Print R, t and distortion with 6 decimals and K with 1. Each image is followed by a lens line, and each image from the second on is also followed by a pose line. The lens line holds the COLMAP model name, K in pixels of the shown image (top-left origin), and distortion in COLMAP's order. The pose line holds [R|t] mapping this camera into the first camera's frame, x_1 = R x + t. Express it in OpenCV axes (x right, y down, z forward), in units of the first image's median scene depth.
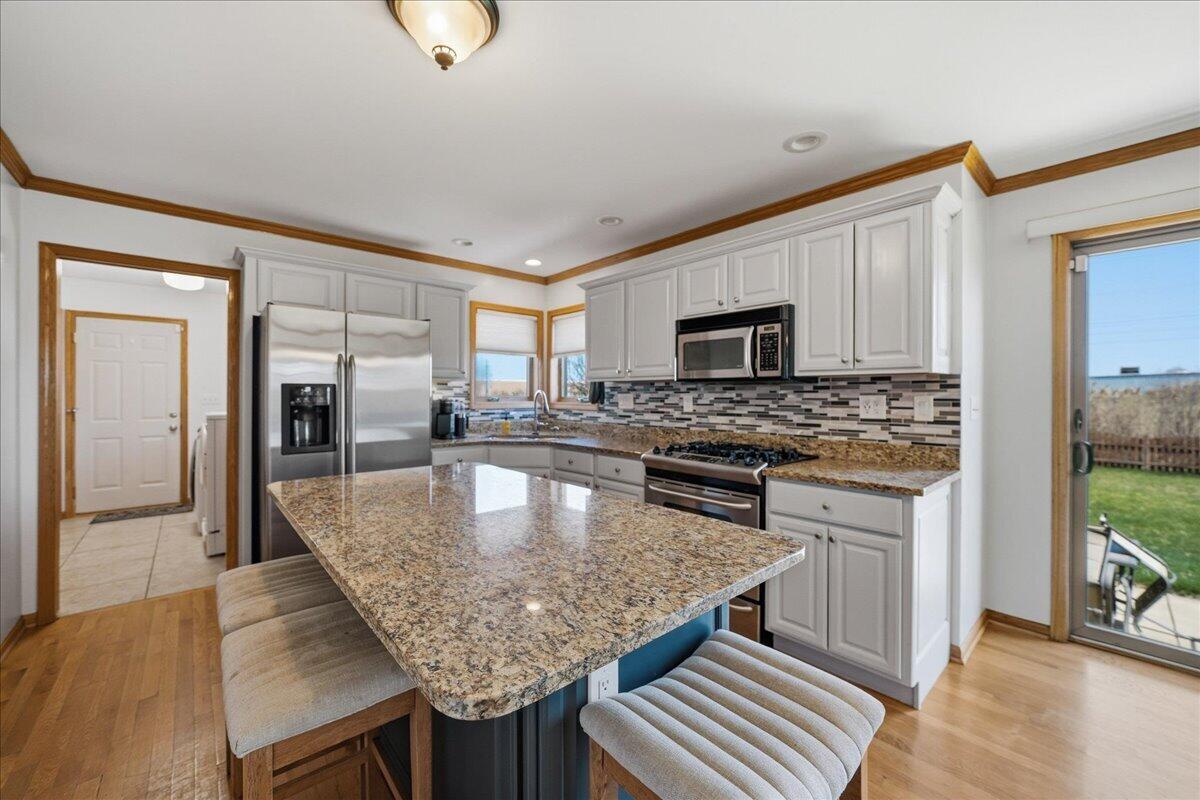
lens RADIAL K [[468.5, 0, 602.8], [0, 468.5, 396.2], [0, 0, 1]] dist [-0.002927, 0.000101]
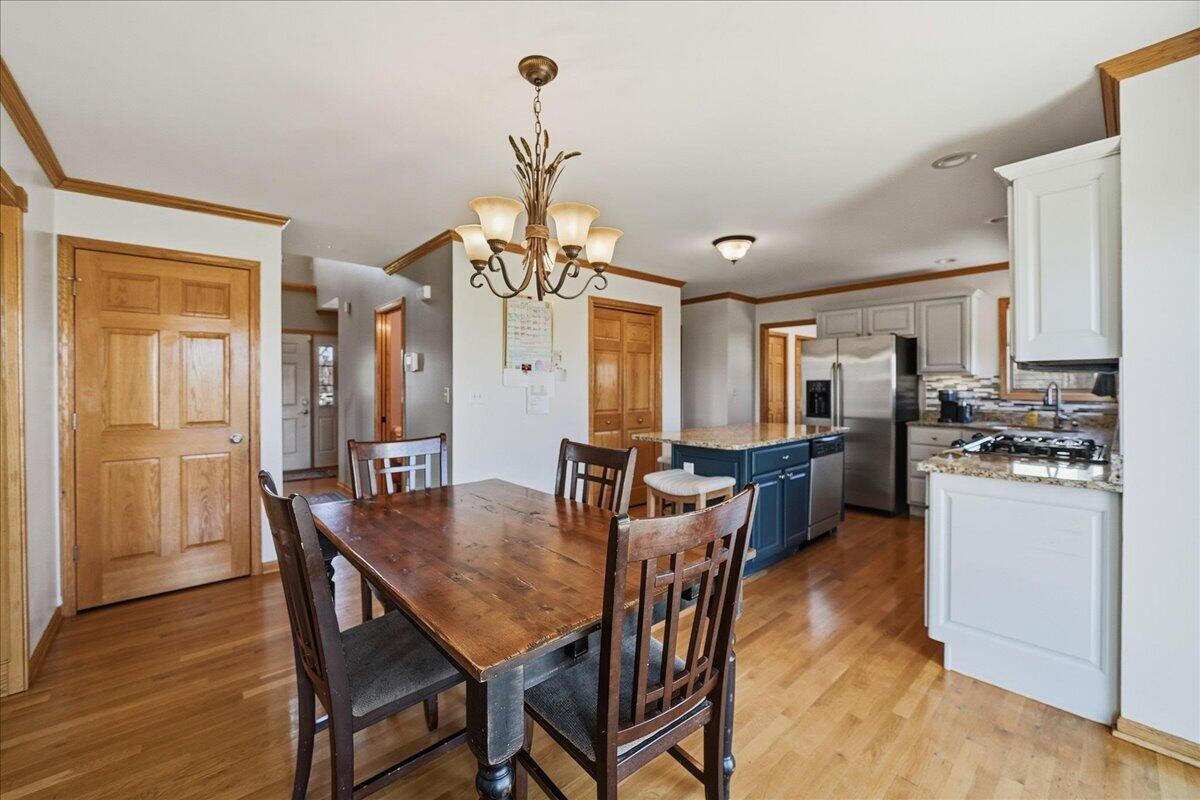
lens RADIAL K [[468.5, 0, 602.3], [0, 468.5, 387.4], [0, 0, 1]] dist [-0.002927, 0.000101]
pose [[0.010346, 0.003519, -0.999940, 1.517231], [-0.002514, 0.999991, 0.003493, -0.002718], [0.999943, 0.002477, 0.010354, 0.155810]]
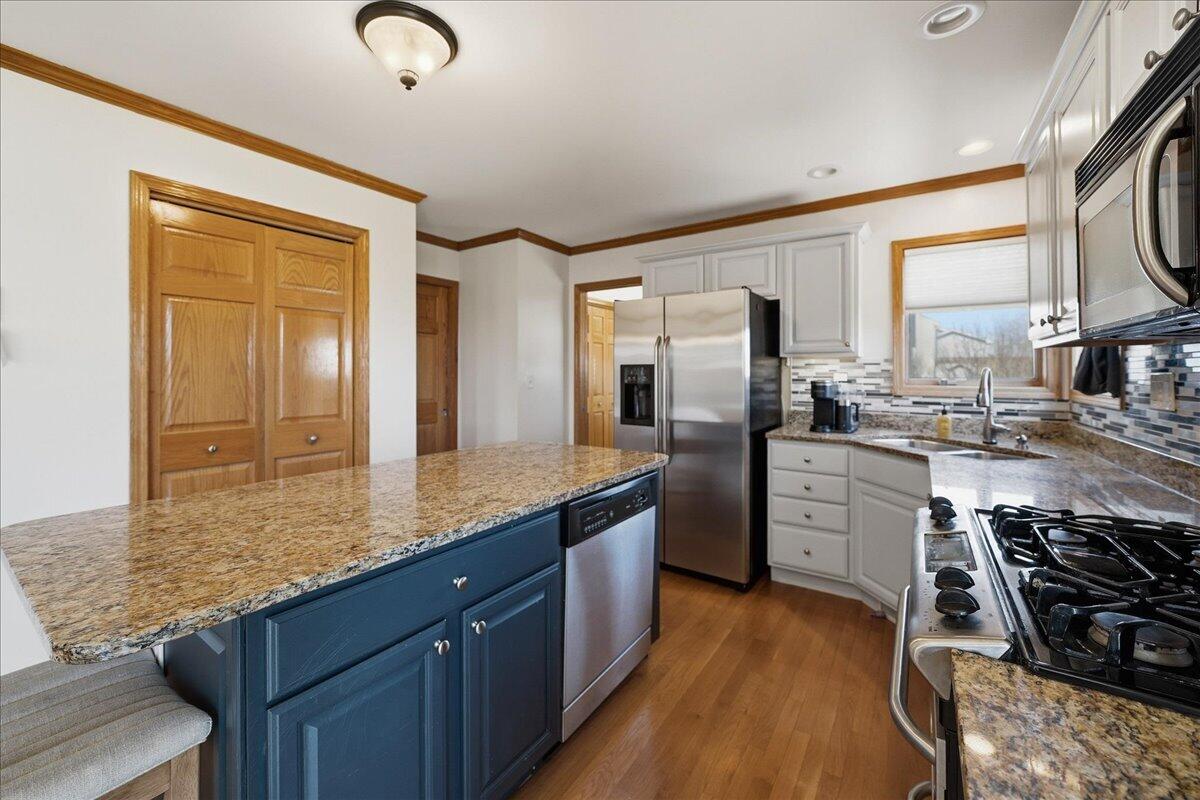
lens RADIAL K [[468.5, 0, 586.9], [0, 468.5, 372.1], [0, 0, 1]] dist [-0.002927, 0.000101]
pose [[0.230840, -0.002148, -0.972989, 0.577520], [-0.004786, 0.999983, -0.003343, -0.004193], [0.972980, 0.005428, 0.230826, 0.762309]]
